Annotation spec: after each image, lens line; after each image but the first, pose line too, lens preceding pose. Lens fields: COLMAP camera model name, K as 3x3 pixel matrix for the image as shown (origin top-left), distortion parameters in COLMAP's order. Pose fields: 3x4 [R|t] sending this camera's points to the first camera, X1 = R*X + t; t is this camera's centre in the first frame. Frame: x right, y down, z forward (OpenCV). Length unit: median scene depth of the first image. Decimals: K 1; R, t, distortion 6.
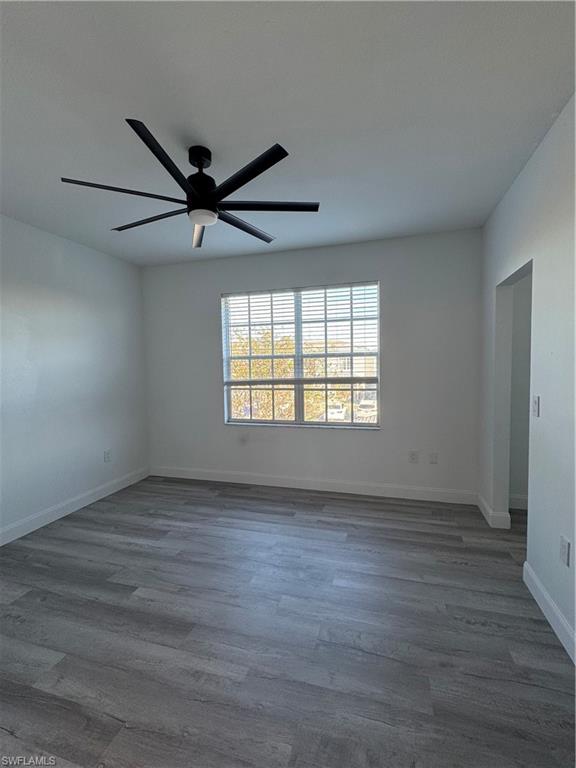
lens RADIAL K [[337.6, 0, 288.0], [0, 337.6, 384.0], [0, 0, 1]] dist [0.000101, 0.000065]
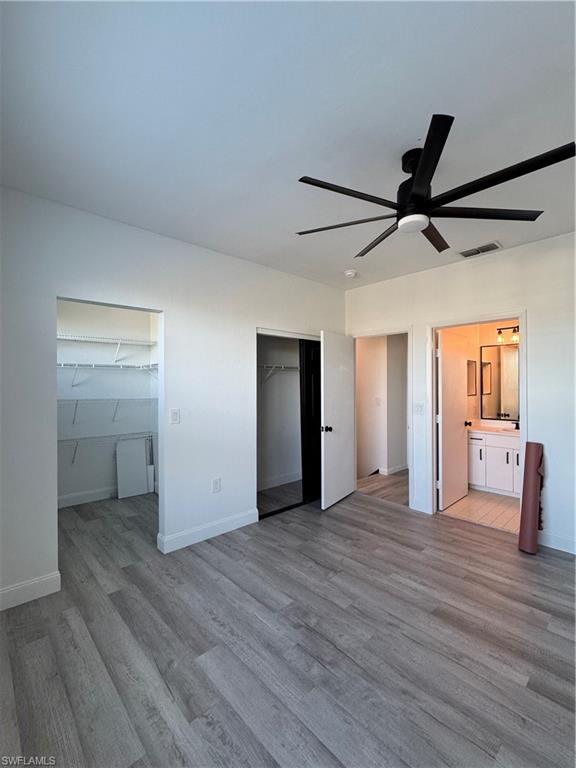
lens RADIAL K [[337.6, 0, 288.0], [0, 337.6, 384.0], [0, 0, 1]] dist [0.000101, 0.000065]
pose [[-0.862953, 0.022046, 0.504803, -0.337152], [0.047308, 0.998184, 0.037280, -0.084760], [-0.503065, 0.056052, -0.862429, 1.635569]]
